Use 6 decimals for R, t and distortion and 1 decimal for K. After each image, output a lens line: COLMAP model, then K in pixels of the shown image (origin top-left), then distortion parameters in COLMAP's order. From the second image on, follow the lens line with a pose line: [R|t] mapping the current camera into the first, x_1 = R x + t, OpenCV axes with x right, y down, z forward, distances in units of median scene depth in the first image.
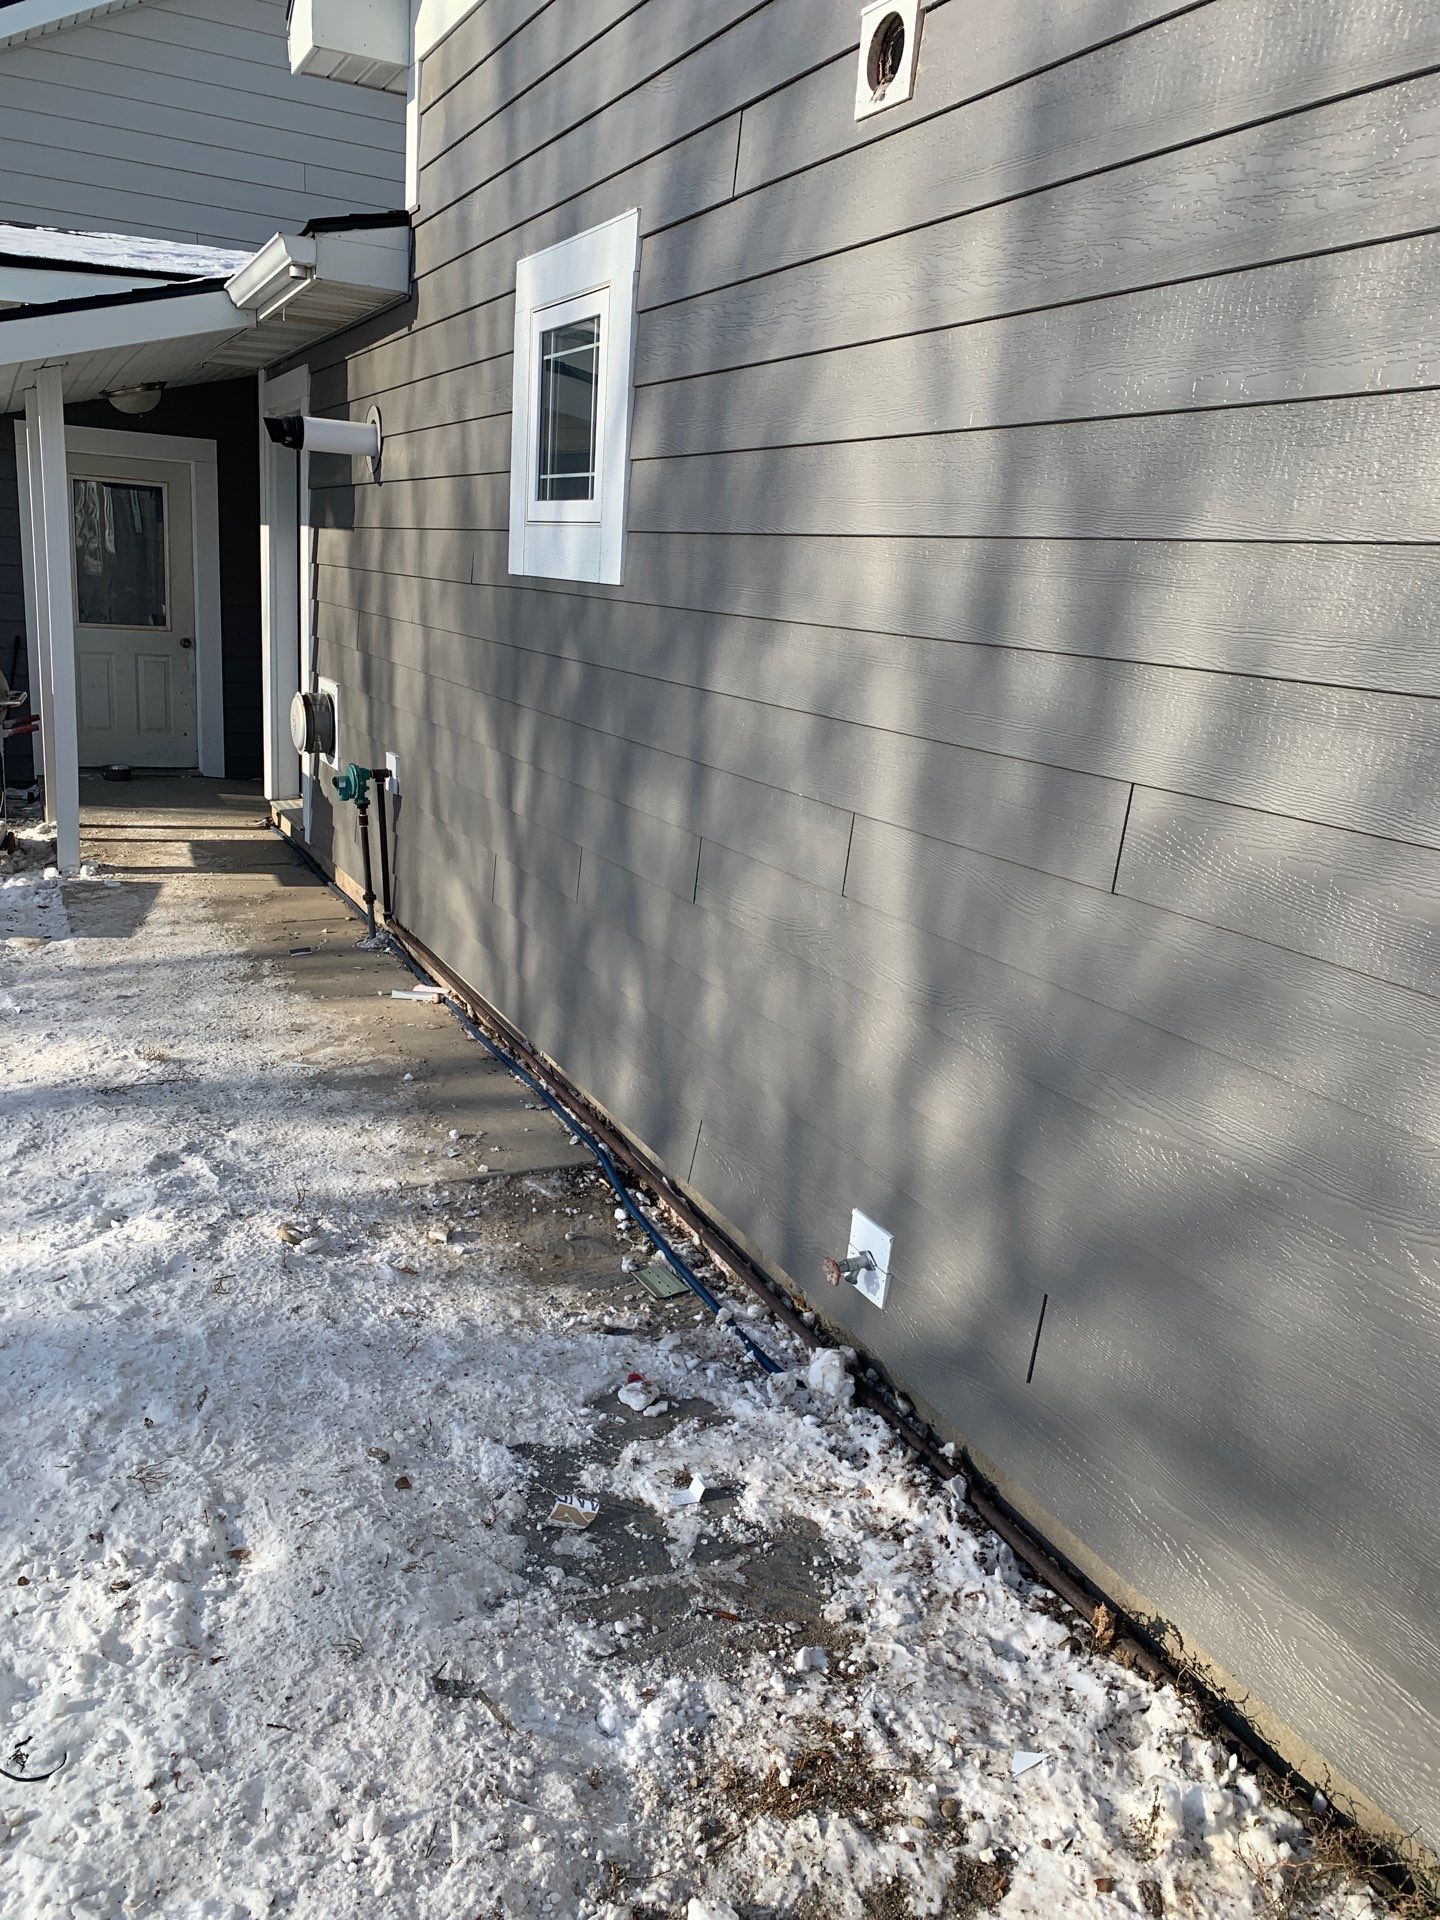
lens RADIAL K [[1463.4, 0, 720.0], [0, 1463.4, 960.0], [0, 0, 1]] dist [0.023461, -0.001761]
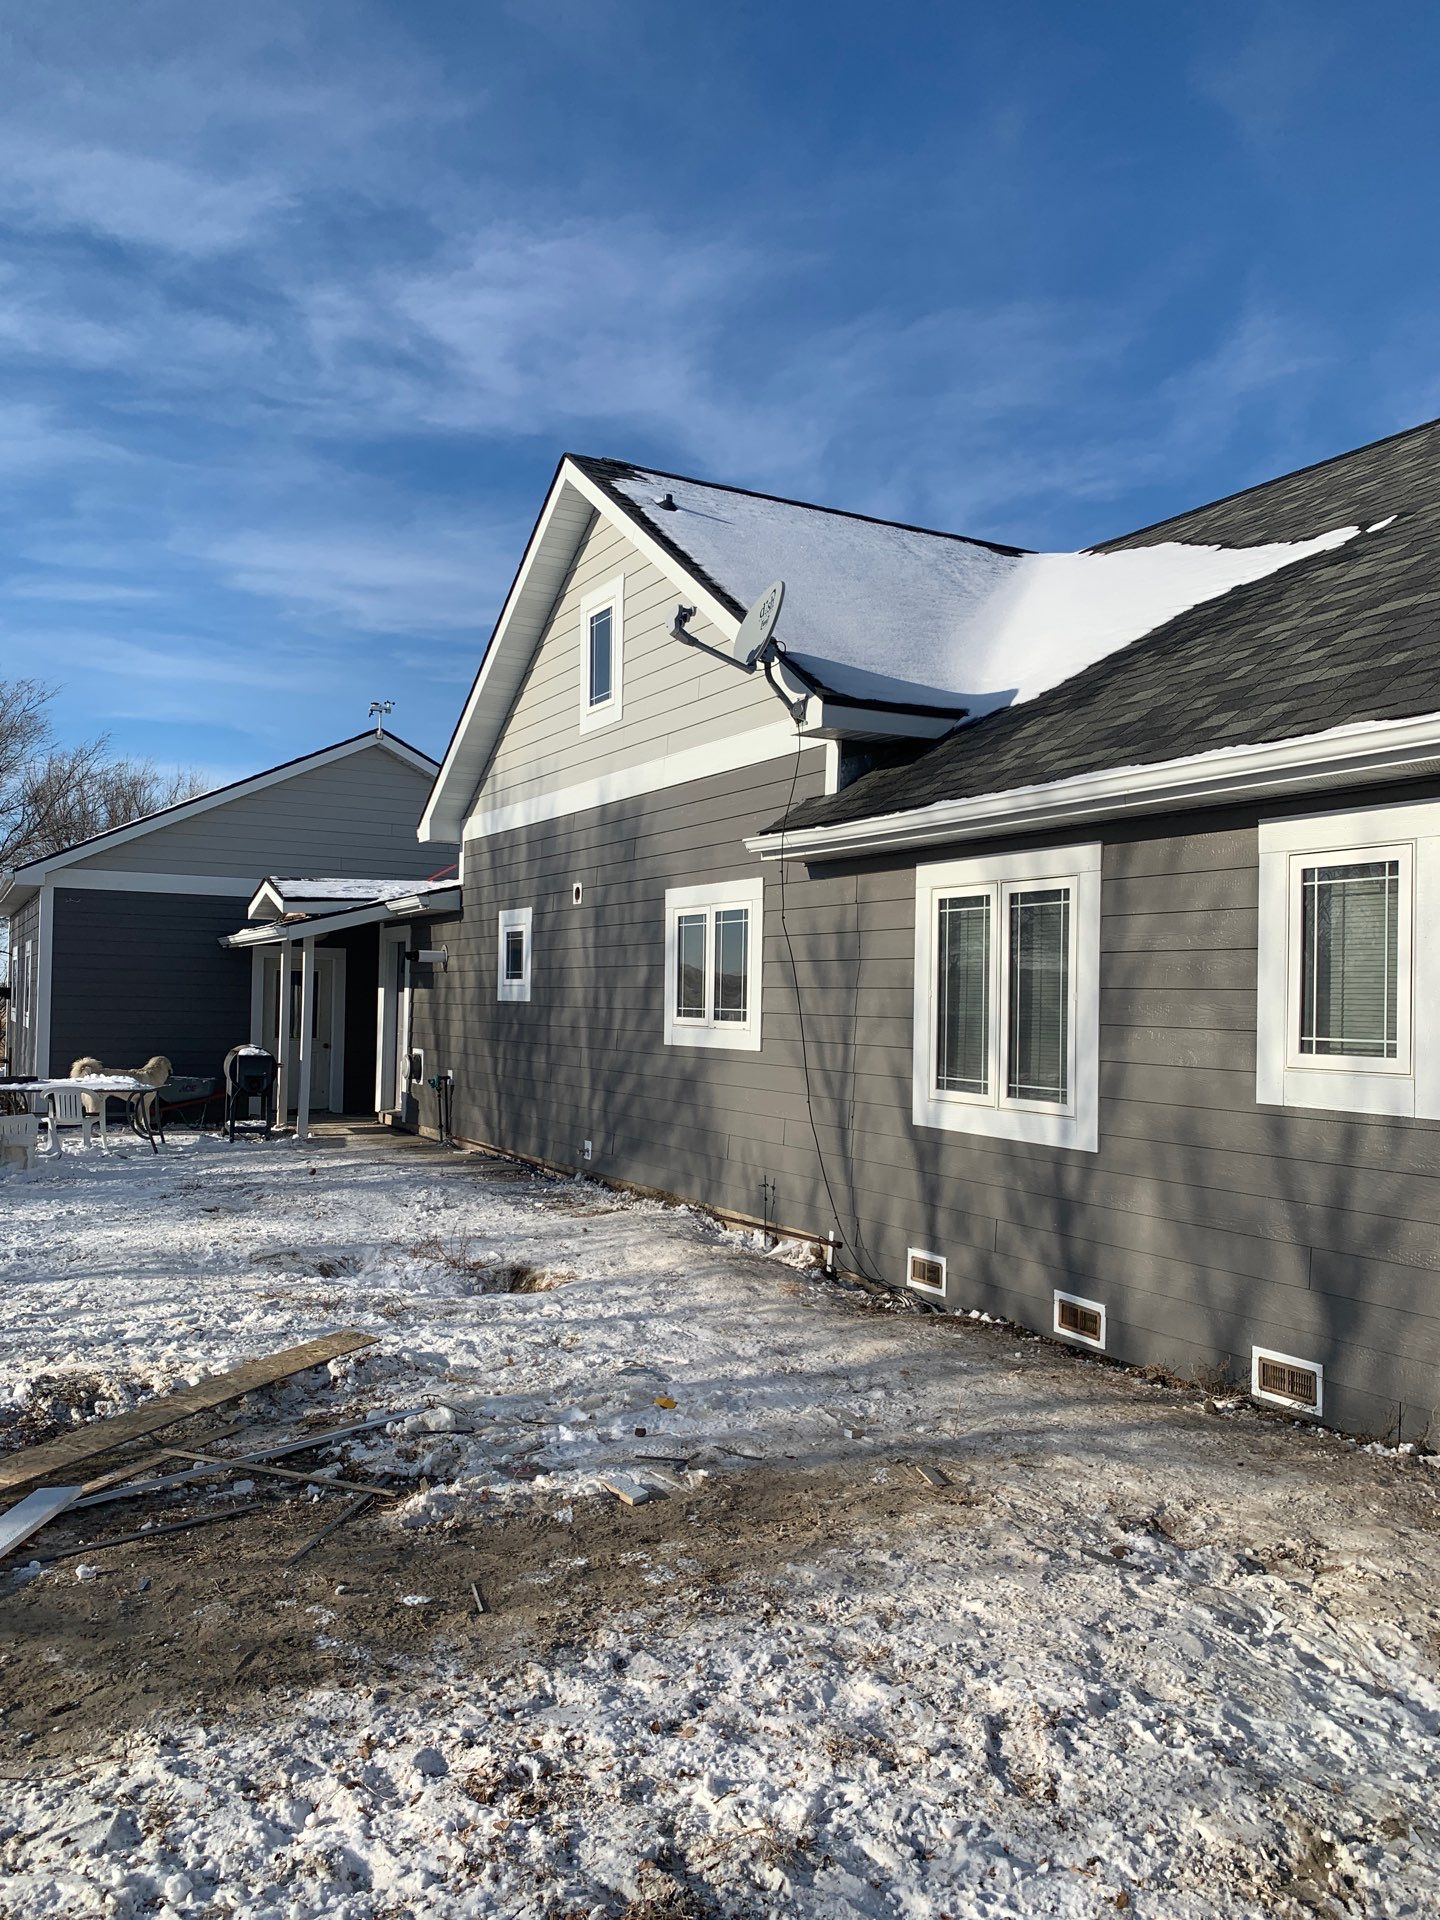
lens RADIAL K [[1463.4, 0, 720.0], [0, 1463.4, 960.0], [0, 0, 1]] dist [0.023461, -0.001761]
pose [[0.998352, -0.046461, 0.033695, 0.269589], [0.054094, 0.957910, -0.281926, 0.646662], [-0.019178, 0.283284, 0.958844, -2.343509]]
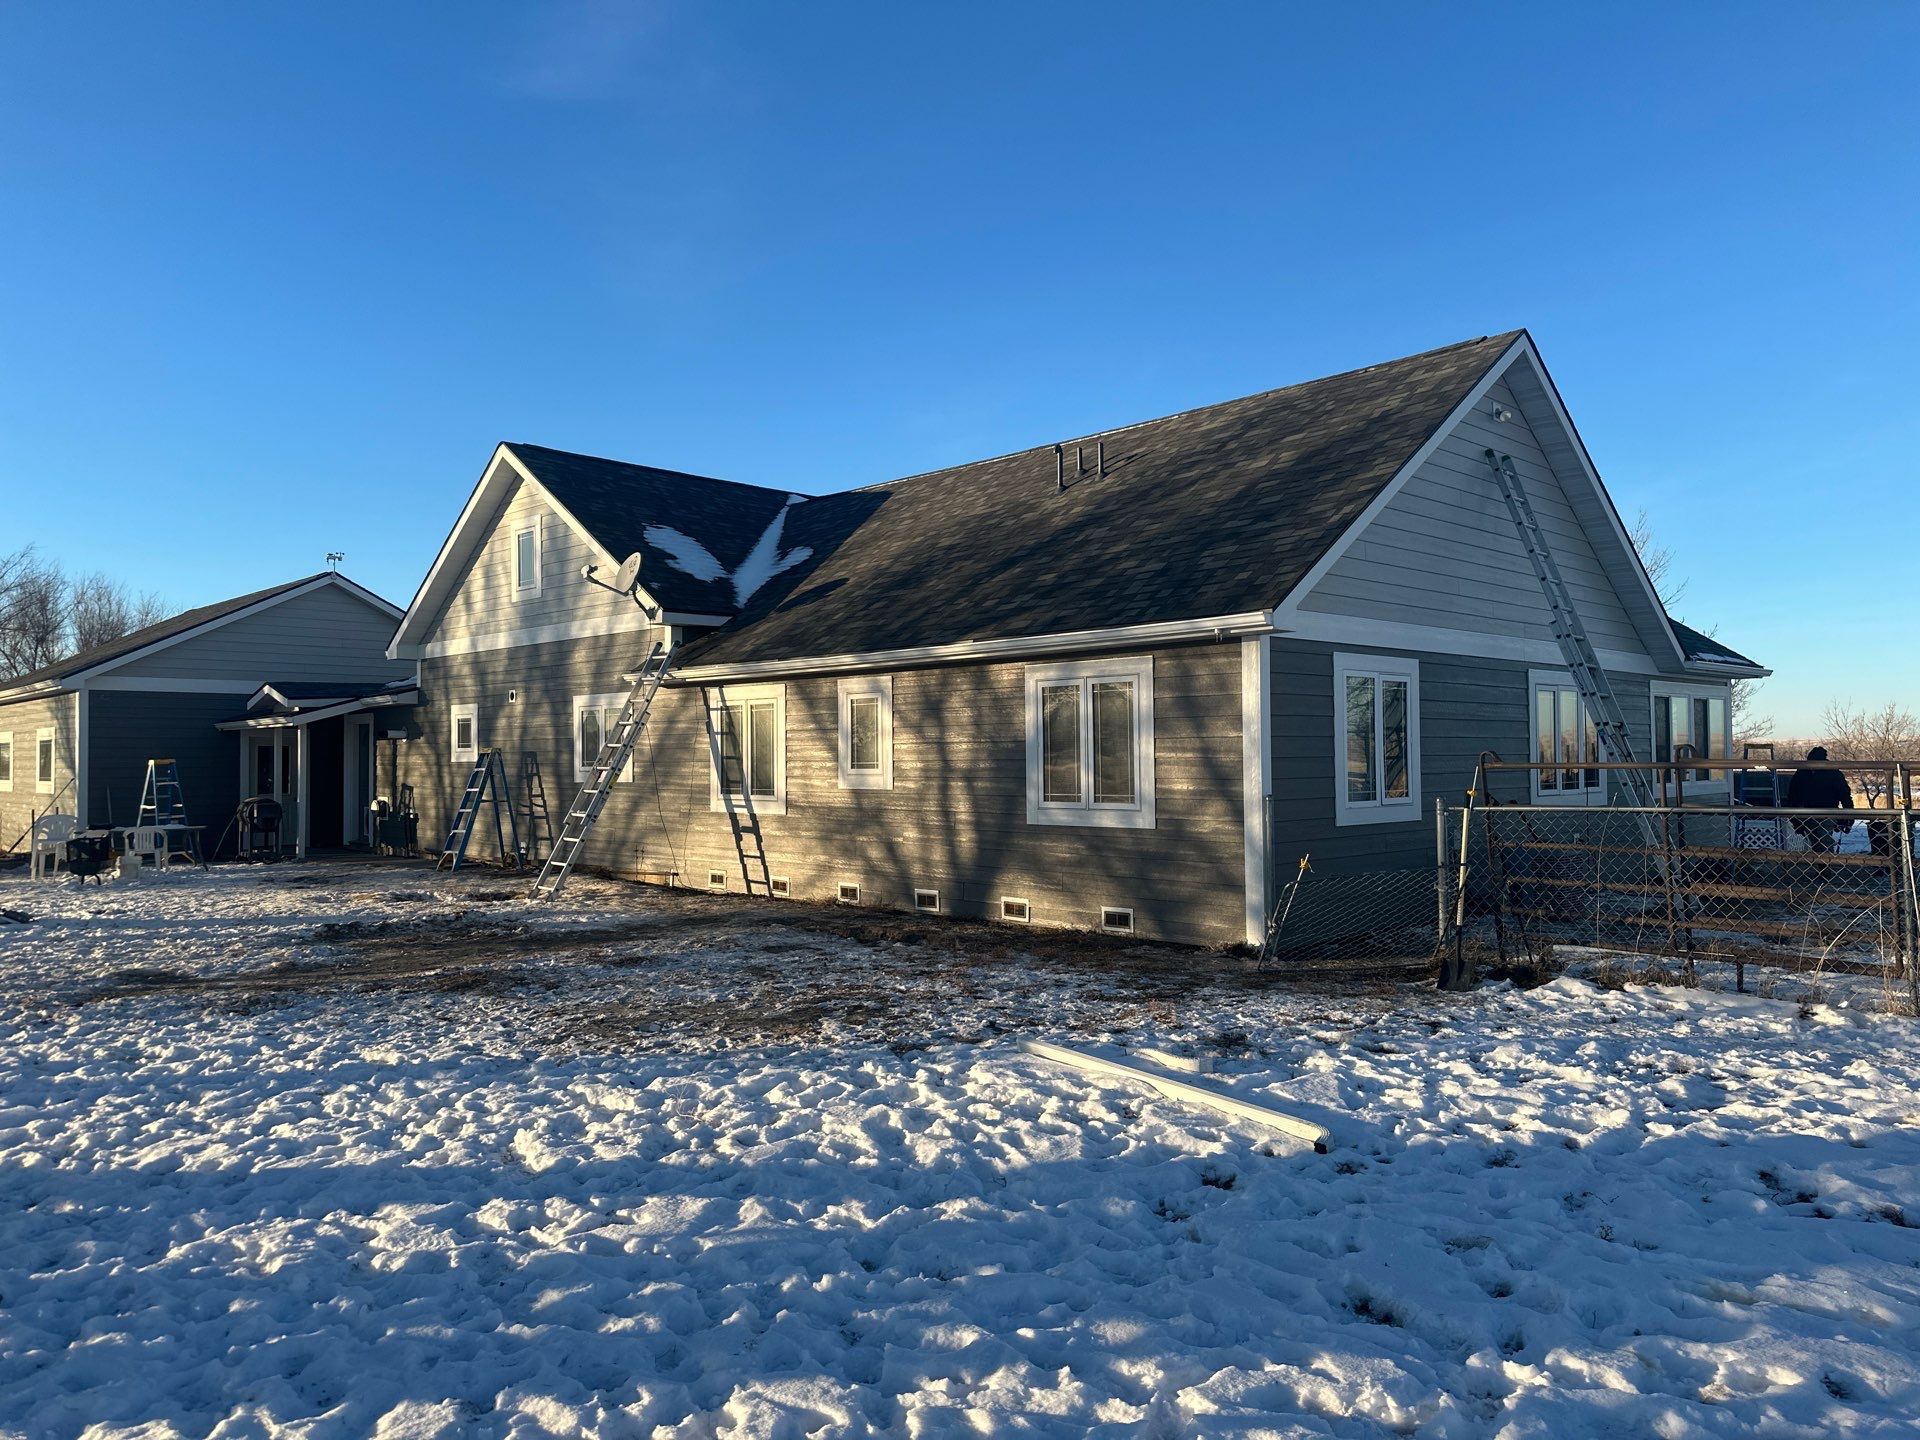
lens RADIAL K [[1463.4, 0, 960.0], [0, 1463.4, 720.0], [0, 0, 1]] dist [0.023461, -0.001761]
pose [[0.947160, -0.069180, 0.313212, -0.058109], [0.150326, 0.958327, -0.242924, 1.221532], [-0.283354, 0.277172, 0.918089, -4.689685]]
